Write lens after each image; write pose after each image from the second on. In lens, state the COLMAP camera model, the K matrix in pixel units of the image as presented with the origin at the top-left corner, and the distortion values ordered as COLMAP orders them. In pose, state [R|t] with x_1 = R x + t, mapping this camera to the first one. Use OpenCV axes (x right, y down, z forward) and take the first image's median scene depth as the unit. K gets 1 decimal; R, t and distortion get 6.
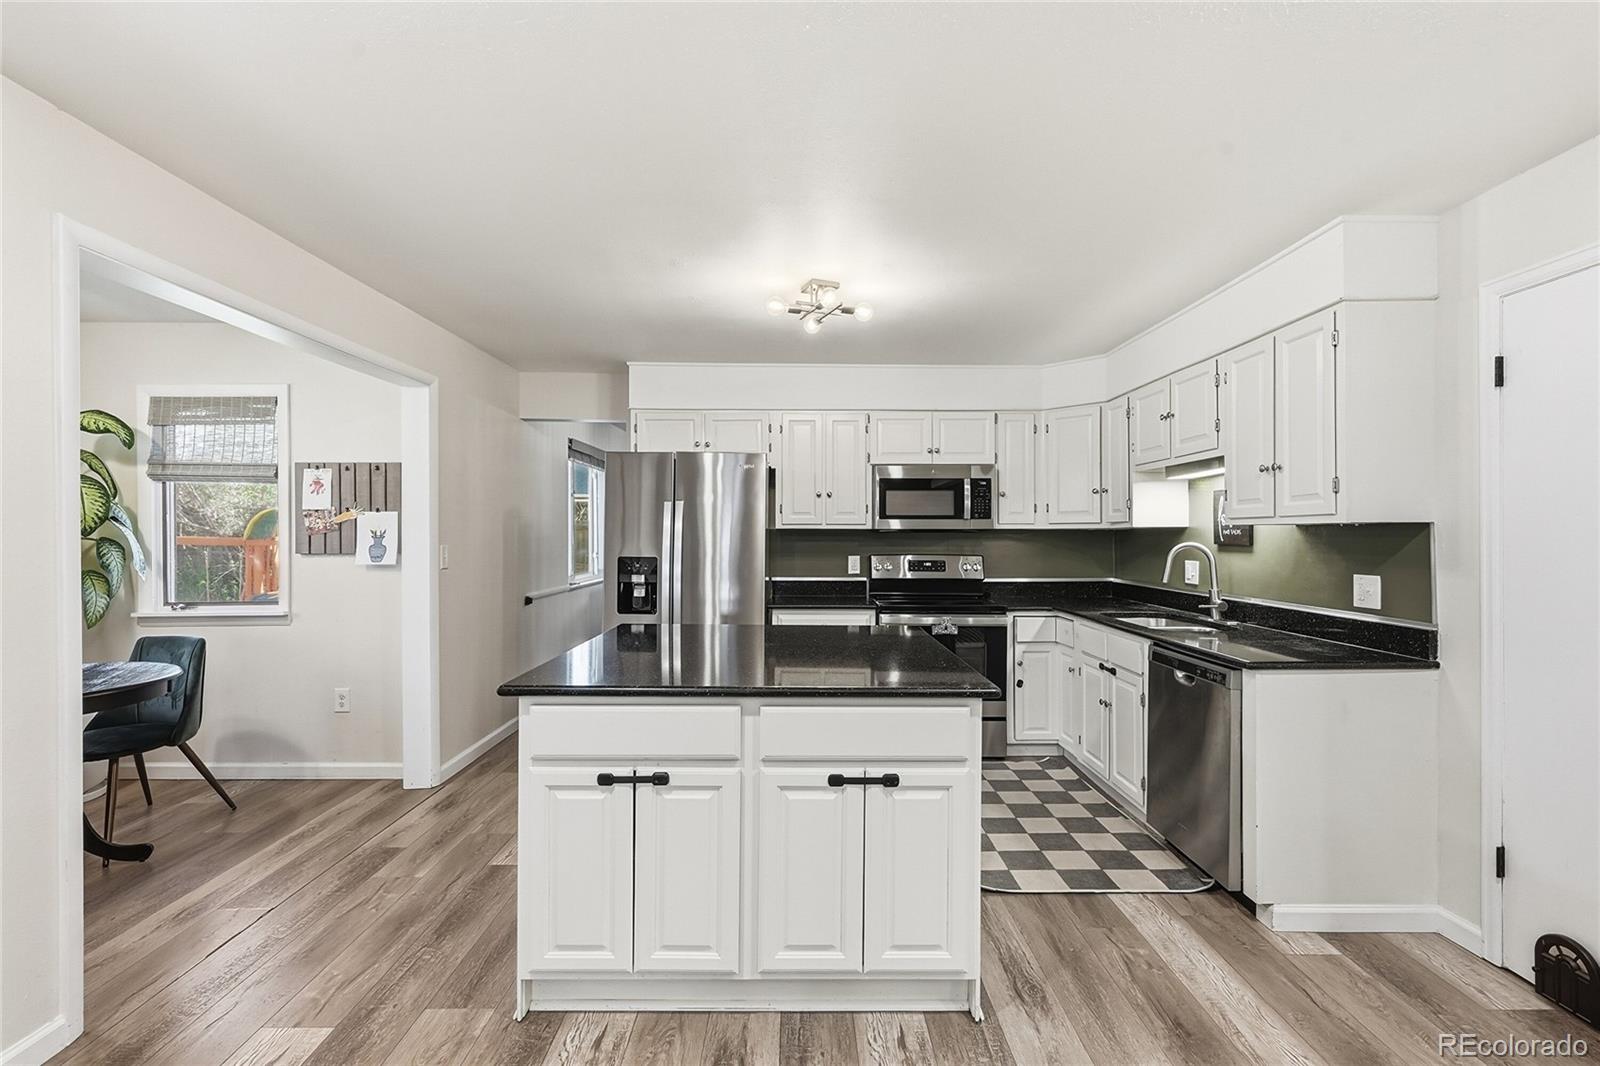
lens RADIAL K [[699.4, 0, 812.9], [0, 699.4, 530.9], [0, 0, 1]] dist [0.005190, 0.000205]
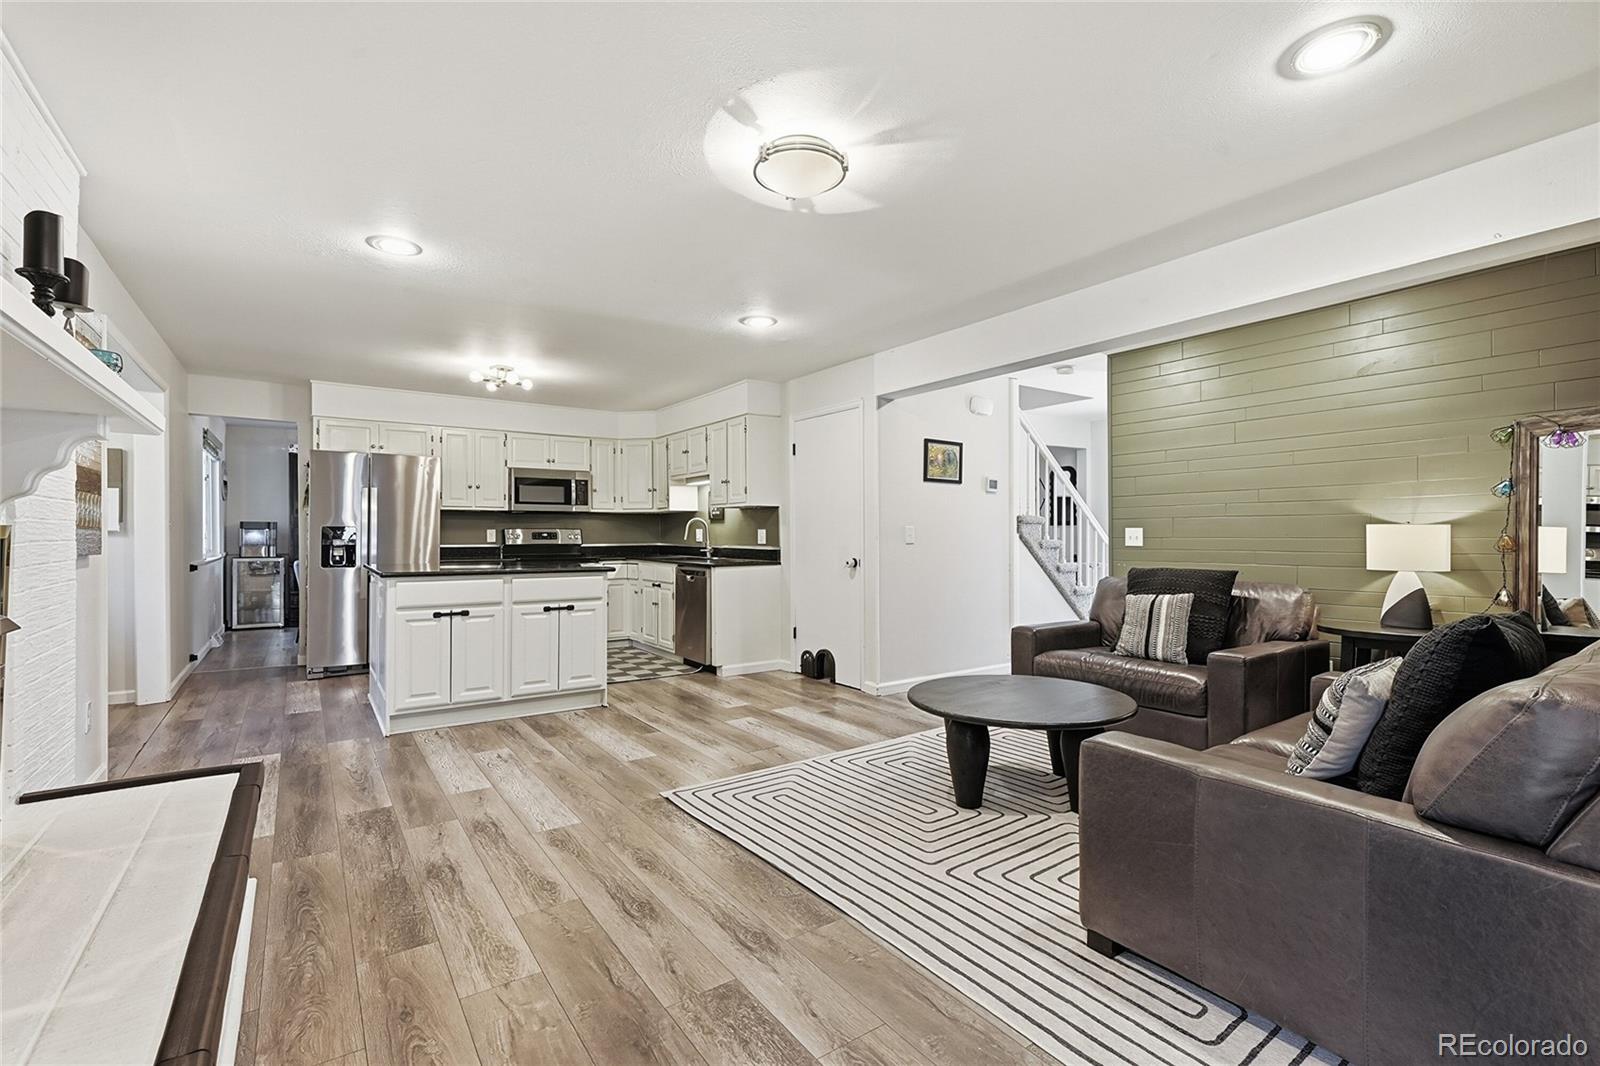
lens RADIAL K [[699.4, 0, 807.7], [0, 699.4, 531.6], [0, 0, 1]] dist [0.005190, 0.000205]
pose [[0.818364, -0.002320, 0.574695, -0.320750], [0.001384, 0.999997, 0.002067, 0.050874], [-0.574698, -0.000896, 0.818365, -0.758702]]
